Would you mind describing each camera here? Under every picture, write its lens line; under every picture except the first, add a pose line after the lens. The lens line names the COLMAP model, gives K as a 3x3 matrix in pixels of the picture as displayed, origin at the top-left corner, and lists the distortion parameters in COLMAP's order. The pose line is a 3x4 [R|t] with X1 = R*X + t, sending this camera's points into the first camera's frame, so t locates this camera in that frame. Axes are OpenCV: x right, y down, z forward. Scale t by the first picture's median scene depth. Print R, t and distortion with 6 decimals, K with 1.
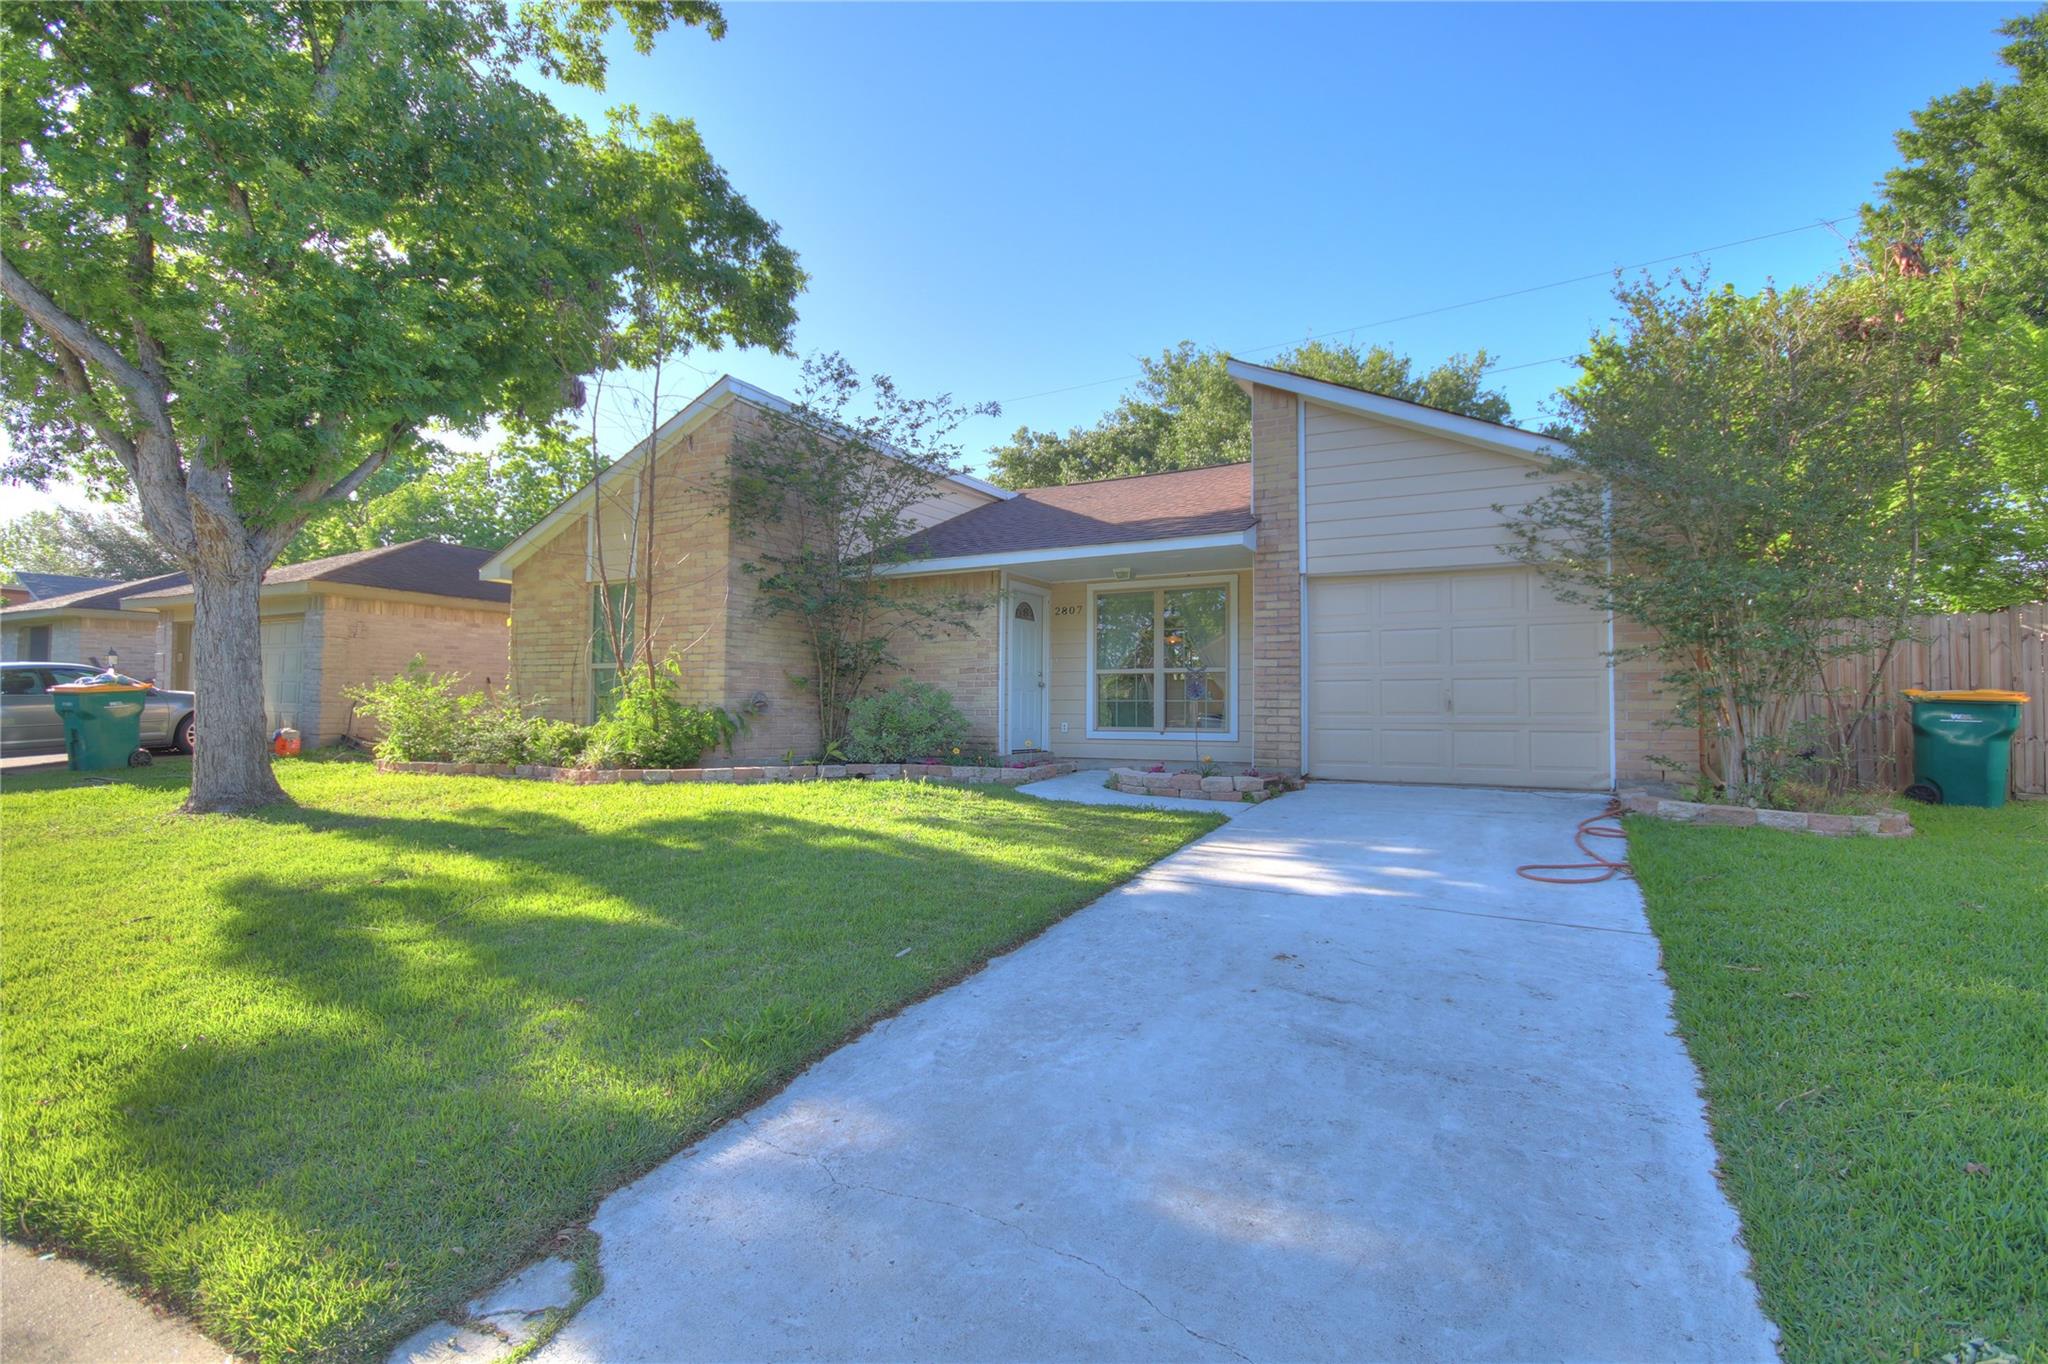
lens RADIAL K [[936.6, 0, 1019.9], [0, 936.6, 685.3], [0, 0, 1]] dist [-0.005607, -0.001864]
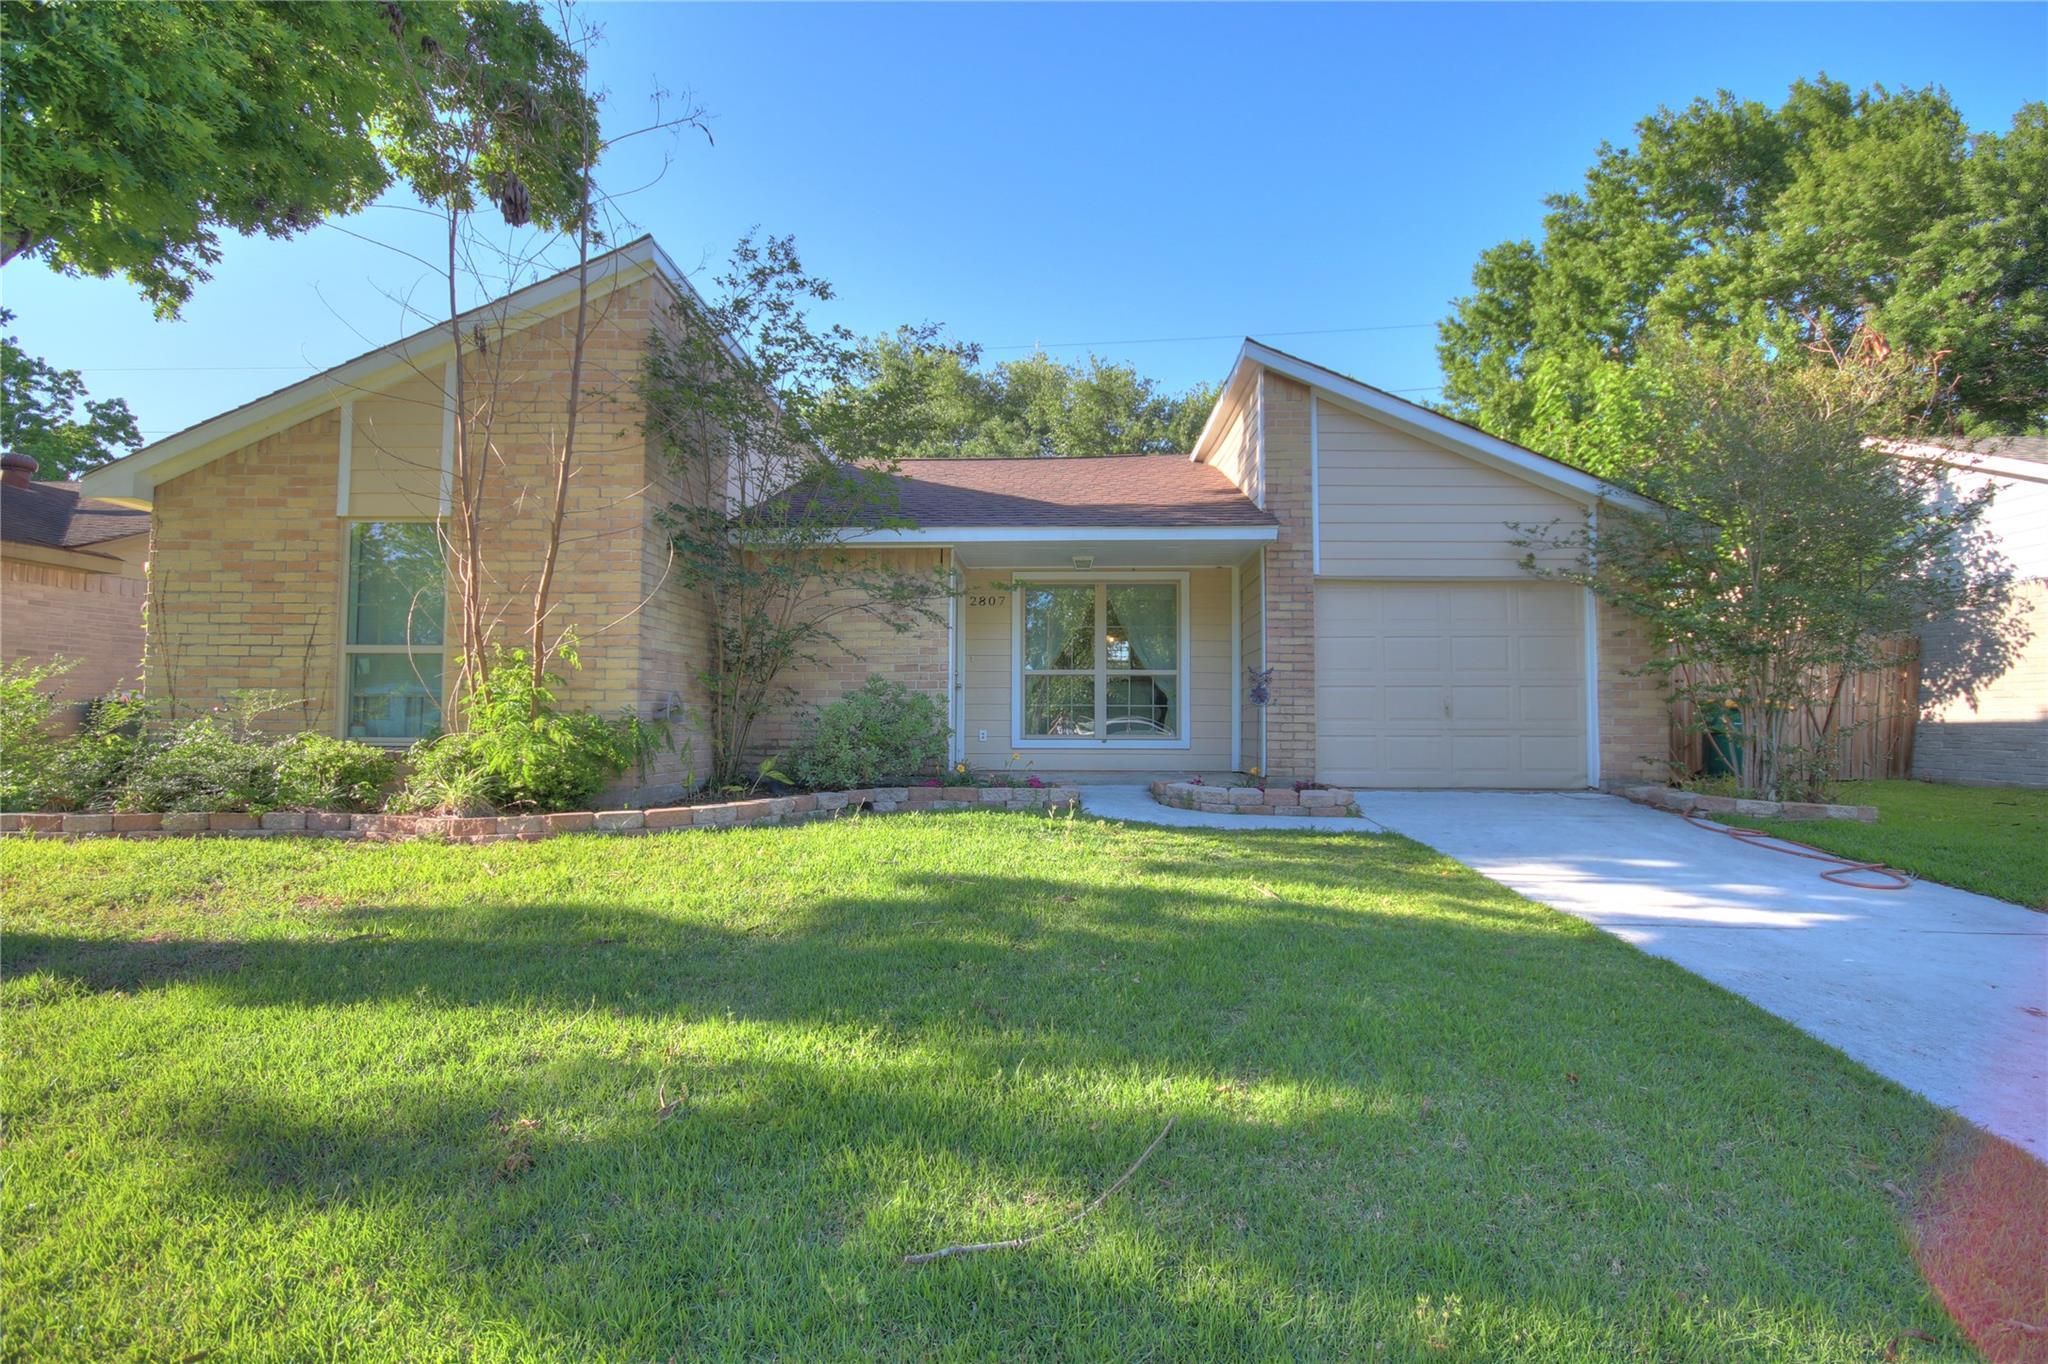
lens RADIAL K [[936.6, 0, 1025.0], [0, 936.6, 681.2], [0, 0, 1]] dist [-0.005607, -0.001864]
pose [[0.892549, 0.013669, 0.450743, -0.370867], [-0.011377, 0.999905, -0.007795, 0.001087], [-0.450806, 0.001830, 0.892620, 0.254386]]
